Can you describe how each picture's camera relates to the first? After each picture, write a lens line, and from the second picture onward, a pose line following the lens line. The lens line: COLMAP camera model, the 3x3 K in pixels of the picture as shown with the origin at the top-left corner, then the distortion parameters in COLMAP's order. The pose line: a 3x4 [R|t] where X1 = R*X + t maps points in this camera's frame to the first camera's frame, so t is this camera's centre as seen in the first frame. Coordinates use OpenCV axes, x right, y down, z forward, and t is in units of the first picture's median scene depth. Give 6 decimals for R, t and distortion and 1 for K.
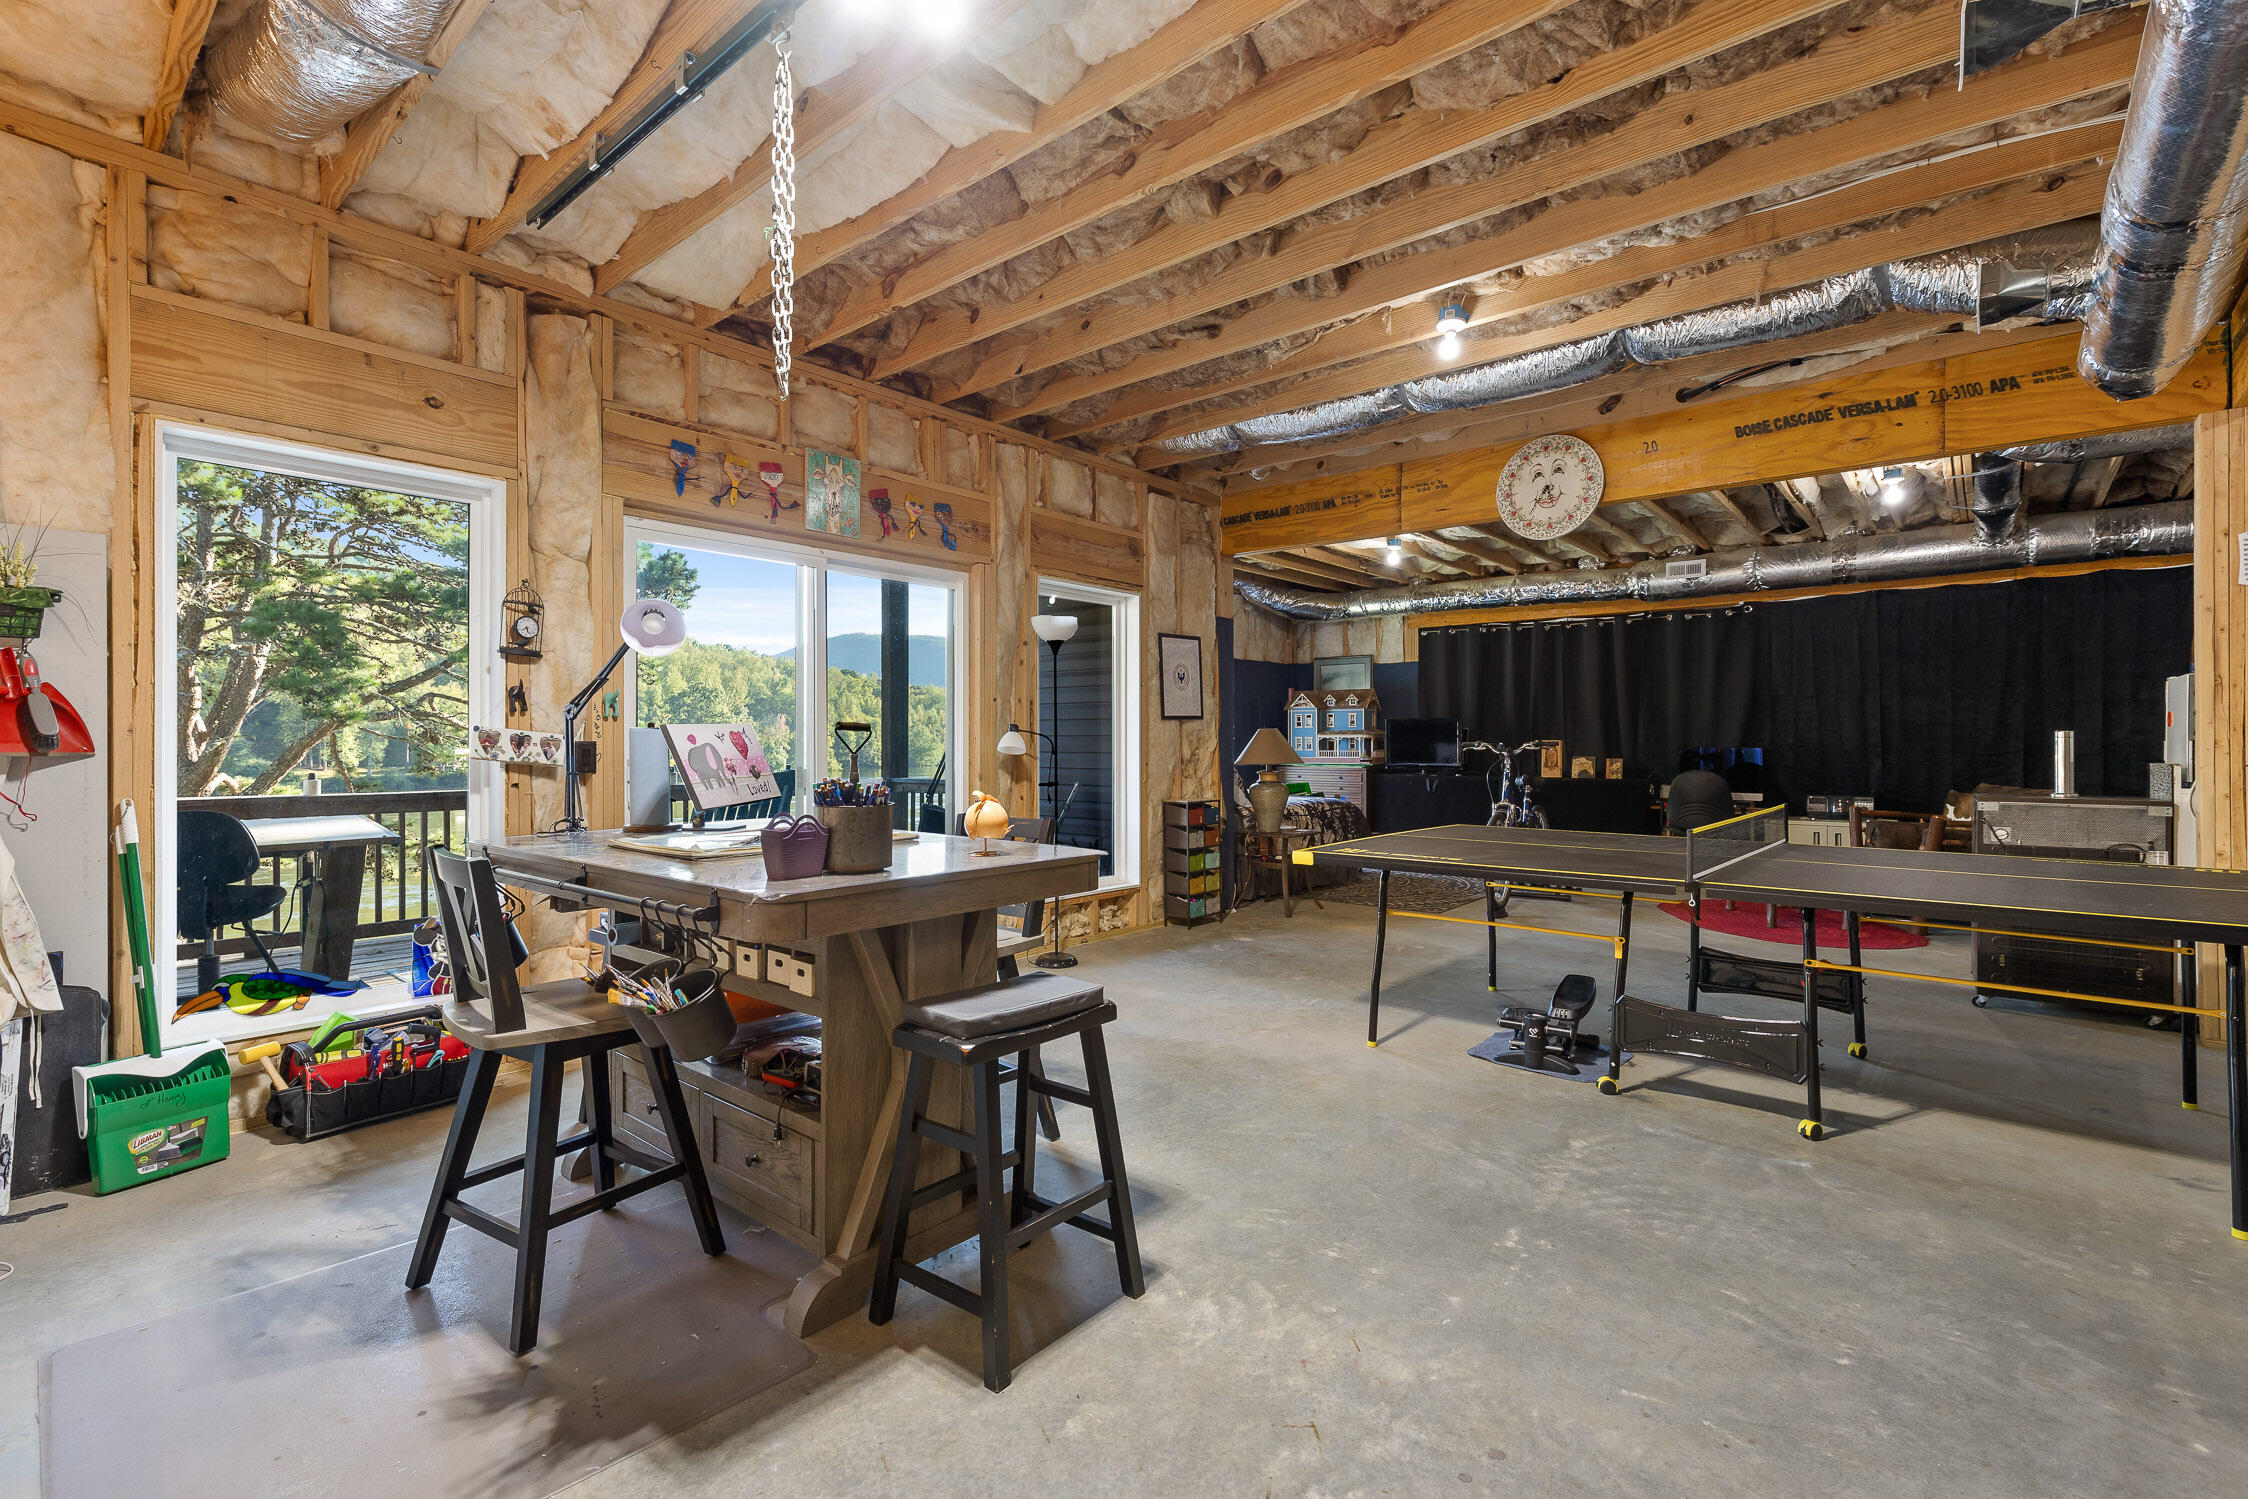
lens RADIAL K [[1011.5, 0, 1117.7], [0, 1011.5, 751.8], [0, 0, 1]] dist [-0.001953, 0.000355]
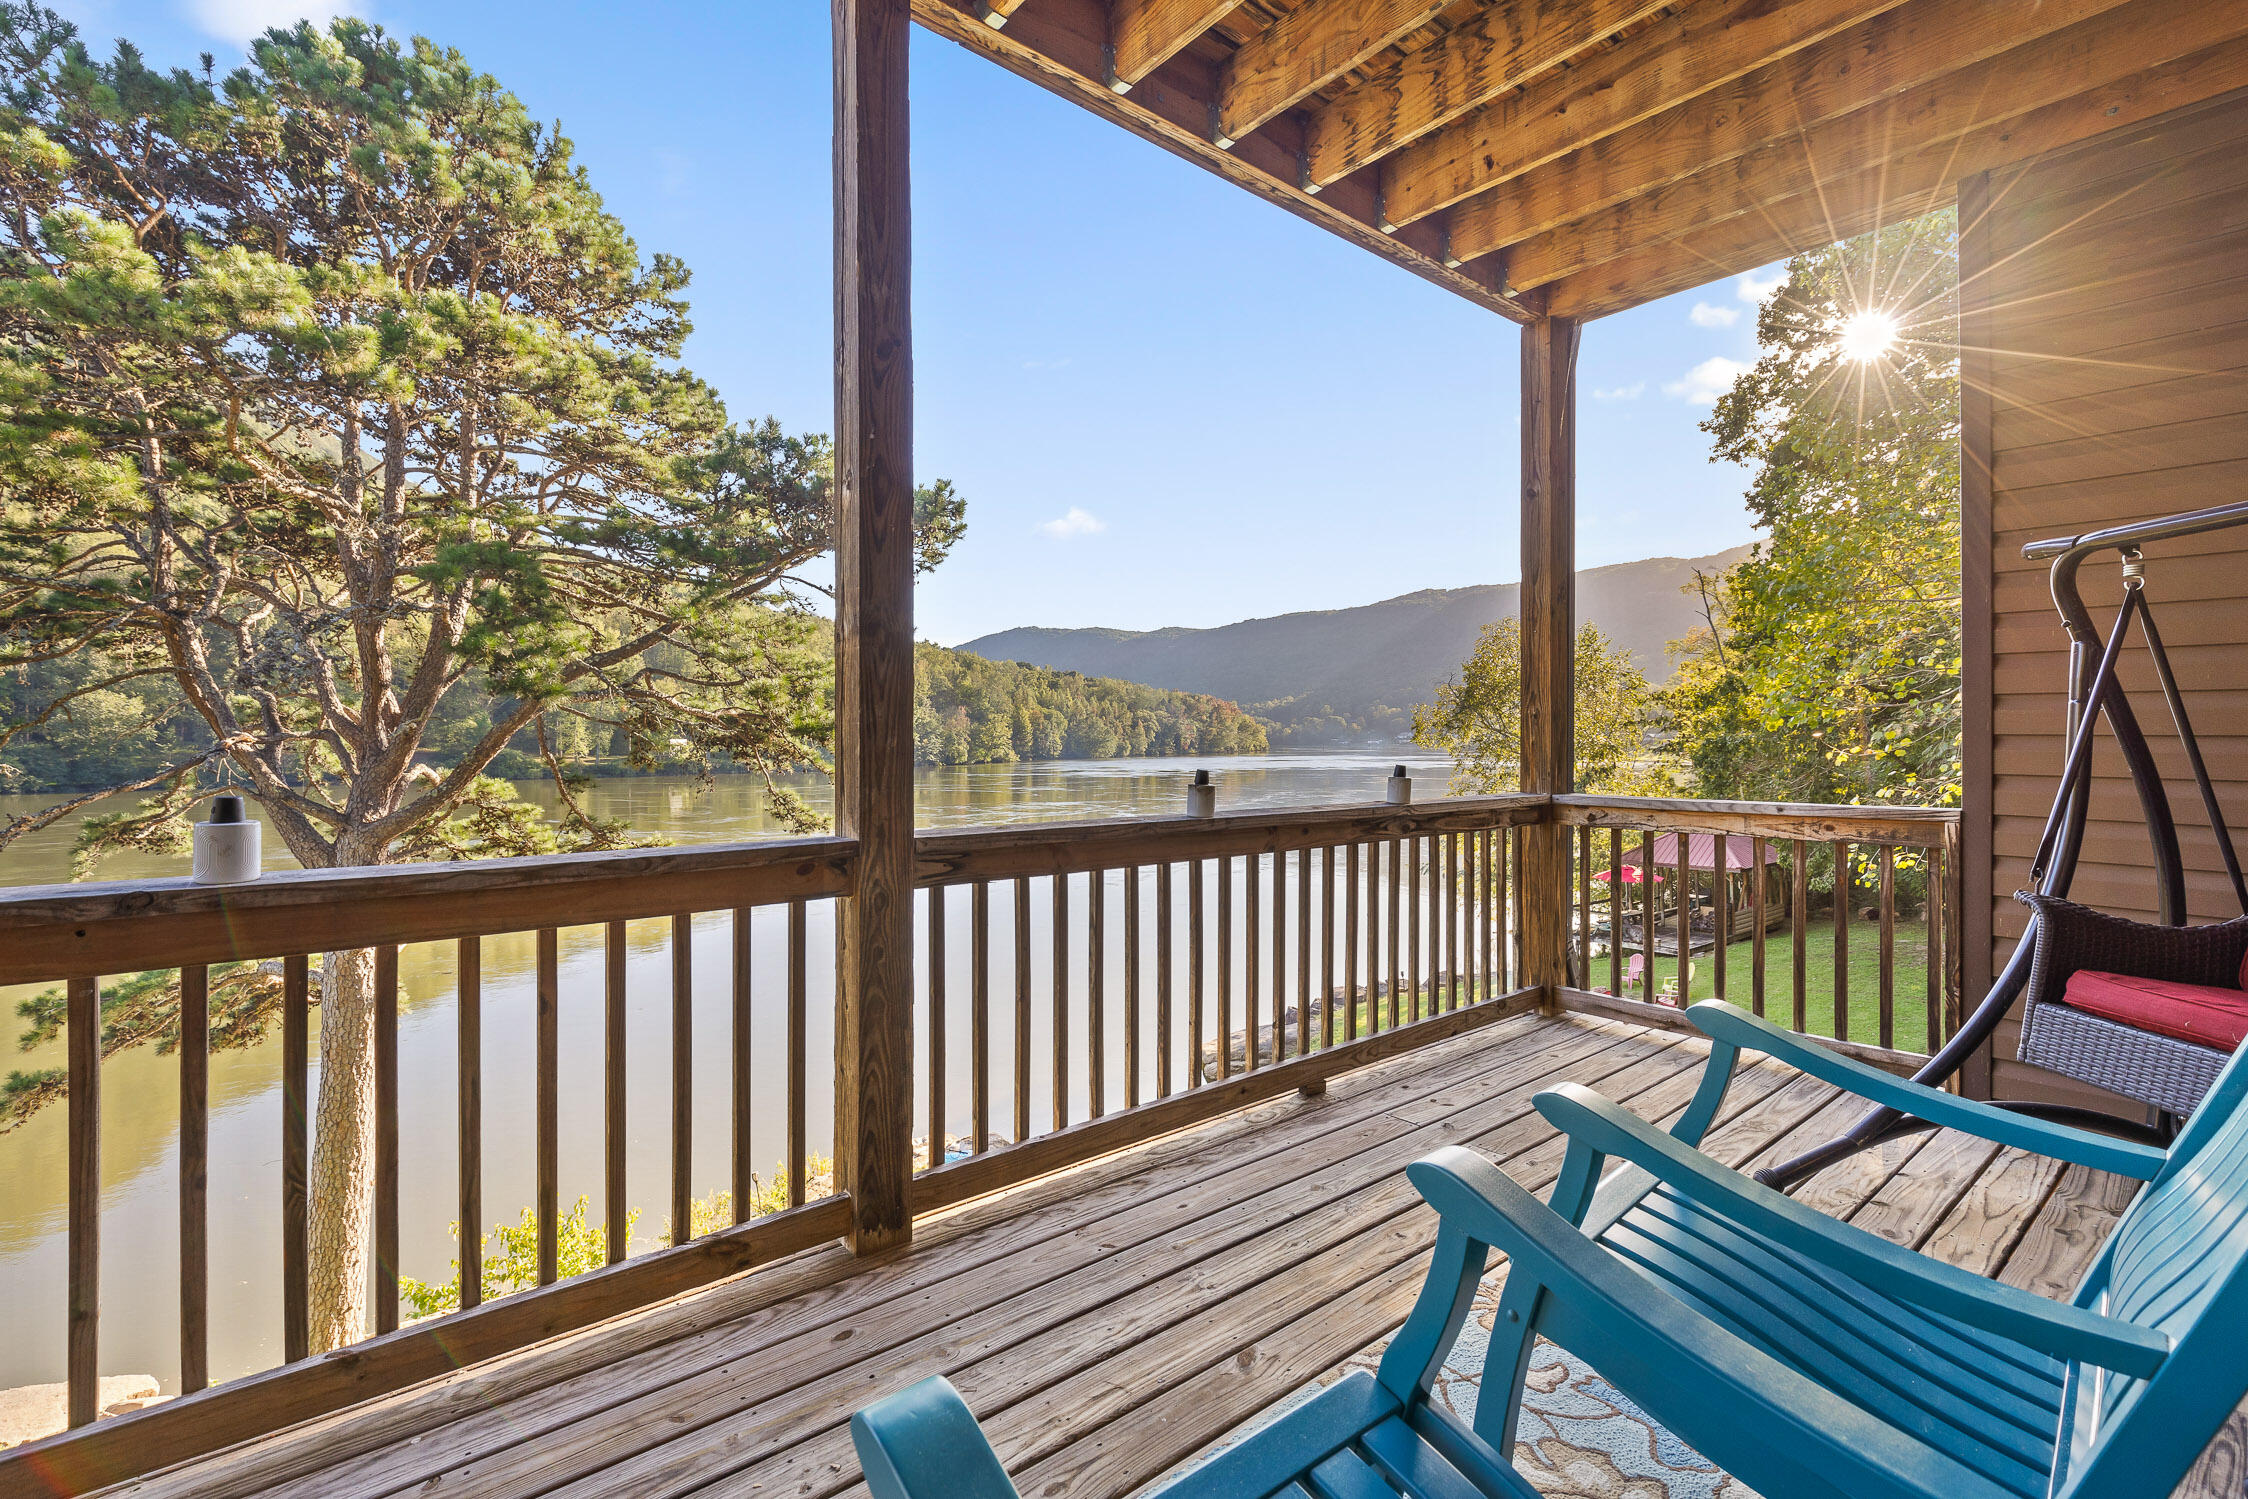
lens RADIAL K [[1021.3, 0, 1115.0], [0, 1021.3, 742.5], [0, 0, 1]] dist [0.002997, 0.000595]
pose [[0.985601, 0.004358, -0.169034, -0.163497], [-0.004588, 0.999989, -0.000971, 0.001559], [0.169028, 0.001732, 0.985610, 0.243537]]
